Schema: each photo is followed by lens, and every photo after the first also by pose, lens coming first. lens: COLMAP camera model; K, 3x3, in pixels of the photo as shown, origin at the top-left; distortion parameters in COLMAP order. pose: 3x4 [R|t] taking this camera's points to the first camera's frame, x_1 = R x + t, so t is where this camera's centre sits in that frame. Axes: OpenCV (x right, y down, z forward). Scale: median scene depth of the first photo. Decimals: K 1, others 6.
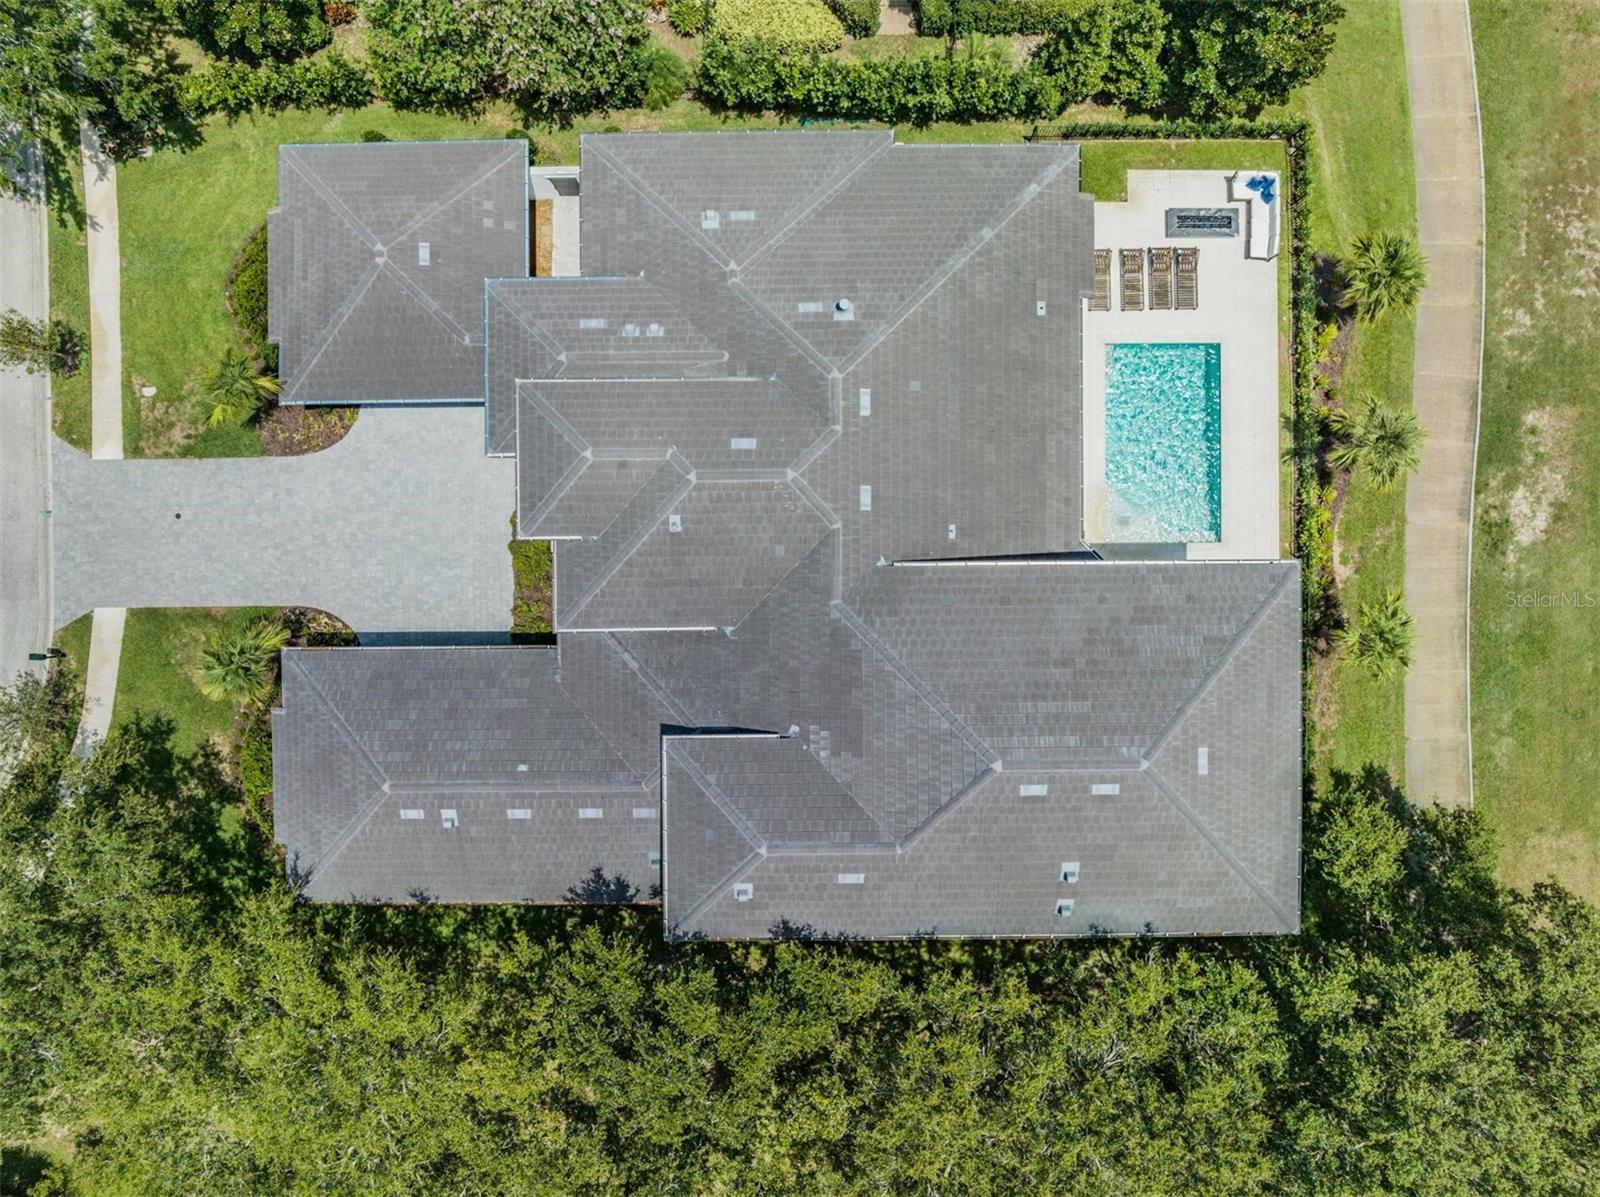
lens RADIAL K [[1126.7, 0, 800.0], [0, 1126.7, 598.5], [0, 0, 1]] dist [-0.035263, 0.001550]
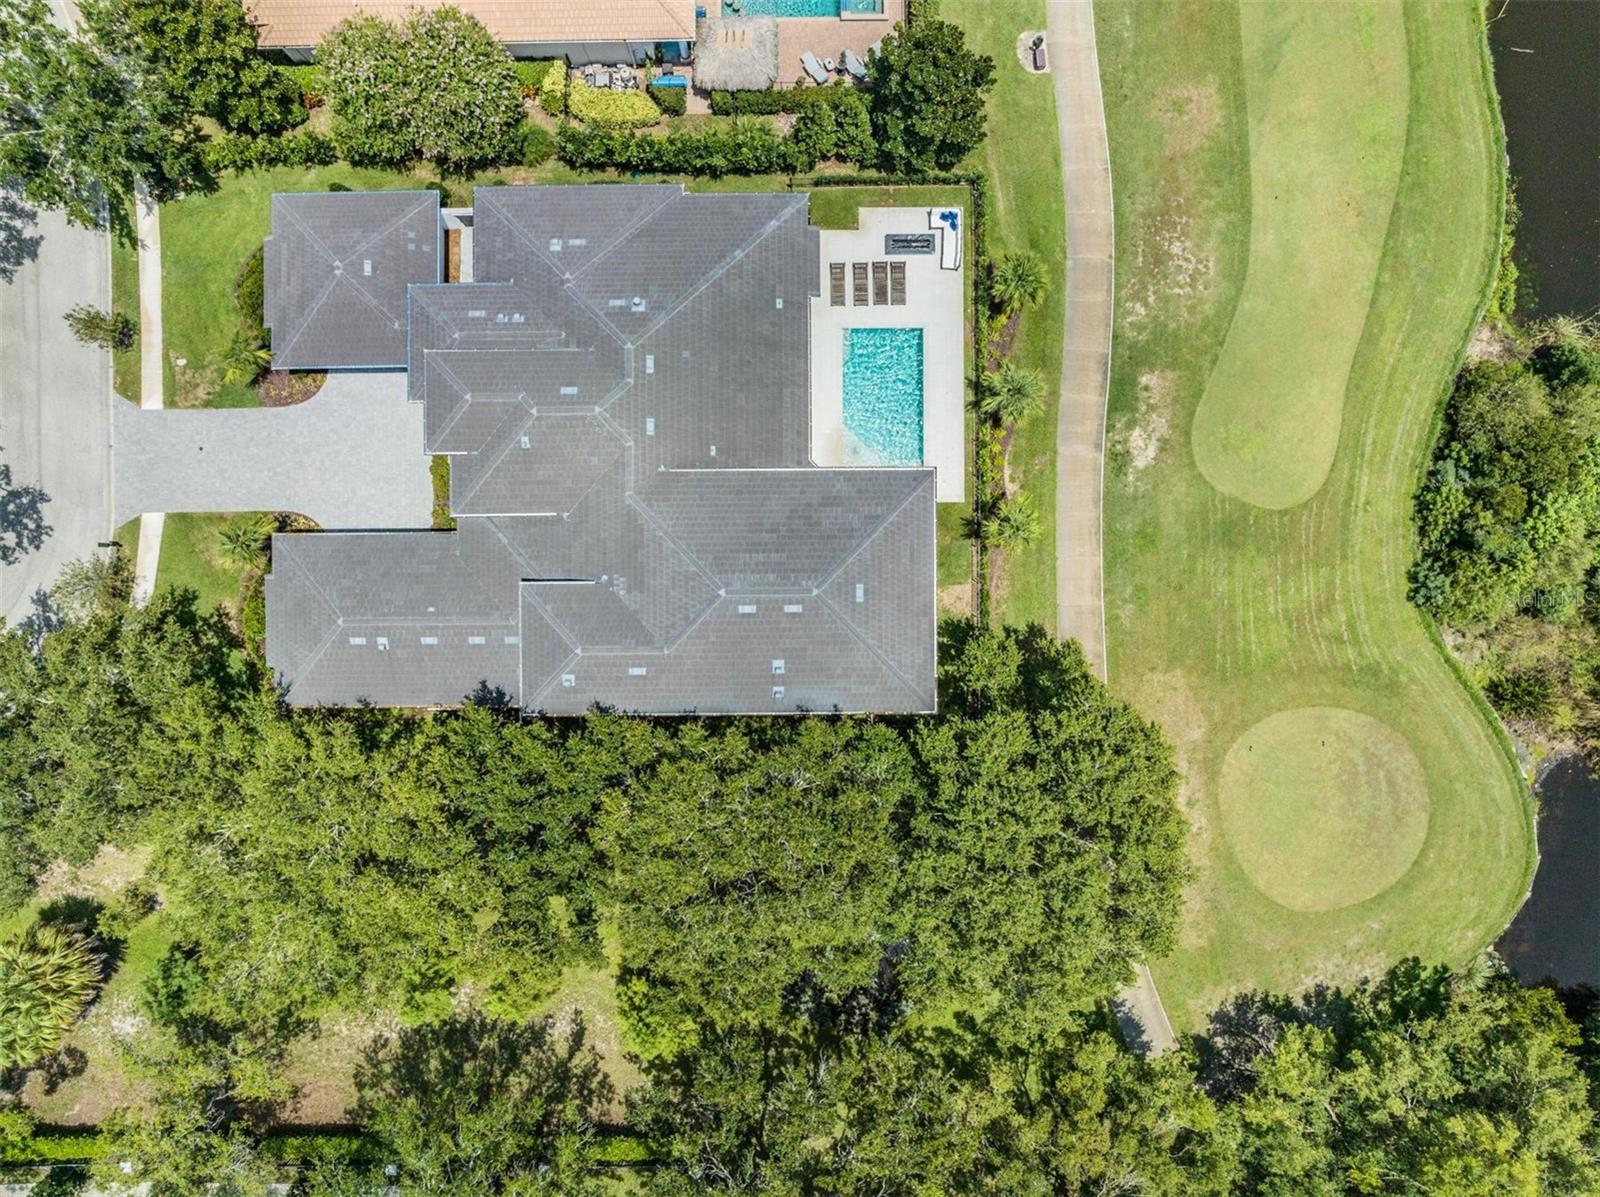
lens RADIAL K [[1126.7, 0, 800.0], [0, 1126.7, 598.5], [0, 0, 1]] dist [-0.035263, 0.001550]
pose [[0.999999, 0.001359, -0.000860, 0.225538], [-0.001361, 0.999996, -0.002347, 0.126997], [0.000857, 0.002348, 0.999997, -0.456262]]
